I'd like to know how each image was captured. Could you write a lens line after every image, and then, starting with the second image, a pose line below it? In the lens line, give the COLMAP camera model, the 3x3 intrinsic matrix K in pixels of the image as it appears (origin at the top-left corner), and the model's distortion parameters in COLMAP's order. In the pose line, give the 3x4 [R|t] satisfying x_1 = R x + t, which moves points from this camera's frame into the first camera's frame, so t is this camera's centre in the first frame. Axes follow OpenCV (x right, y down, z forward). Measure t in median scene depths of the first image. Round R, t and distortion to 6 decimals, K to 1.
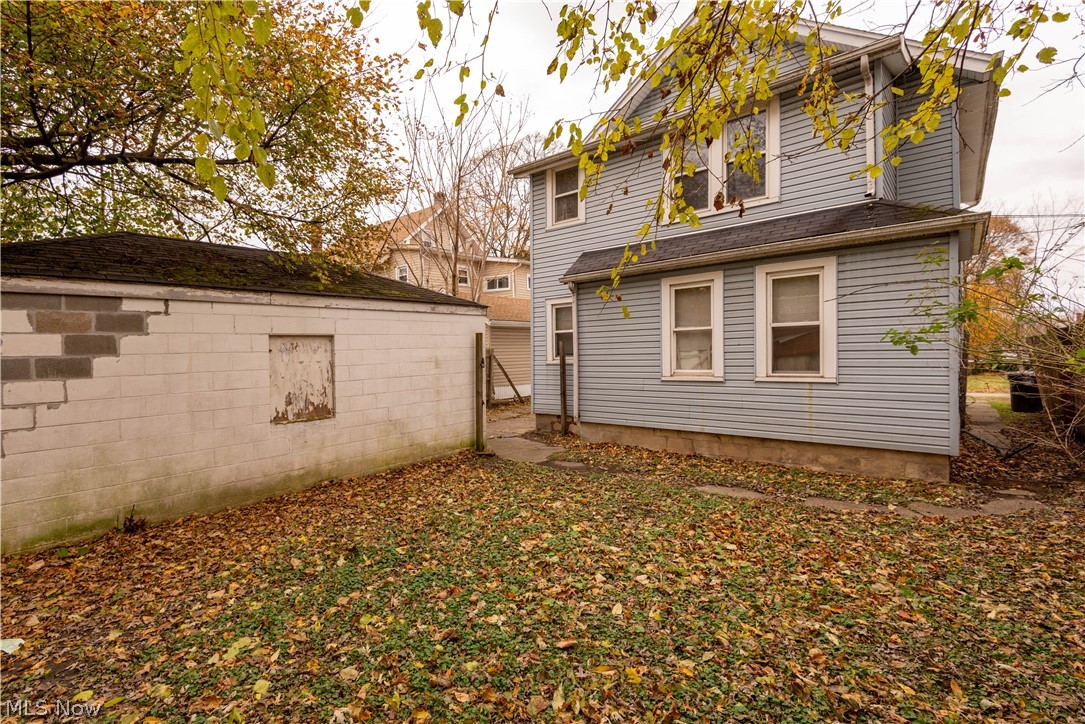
lens RADIAL K [[502.5, 0, 542.5], [0, 502.5, 362.0], [0, 0, 1]] dist [0.004236, -0.000641]
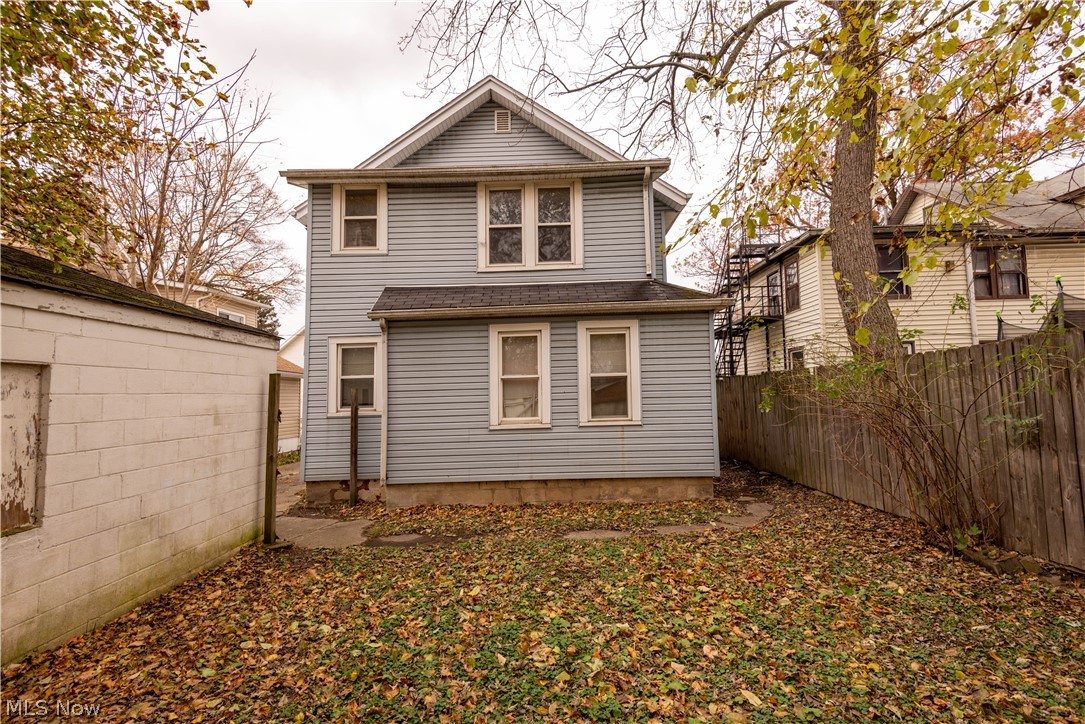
lens RADIAL K [[474.7, 0, 546.2], [0, 474.7, 370.8], [0, 0, 1]] dist [0.041699, -0.029212]
pose [[0.771862, 0.037833, 0.634663, -0.282124], [0.022581, 0.995967, -0.086833, 0.006265], [-0.635389, 0.081354, 0.767895, 0.247403]]
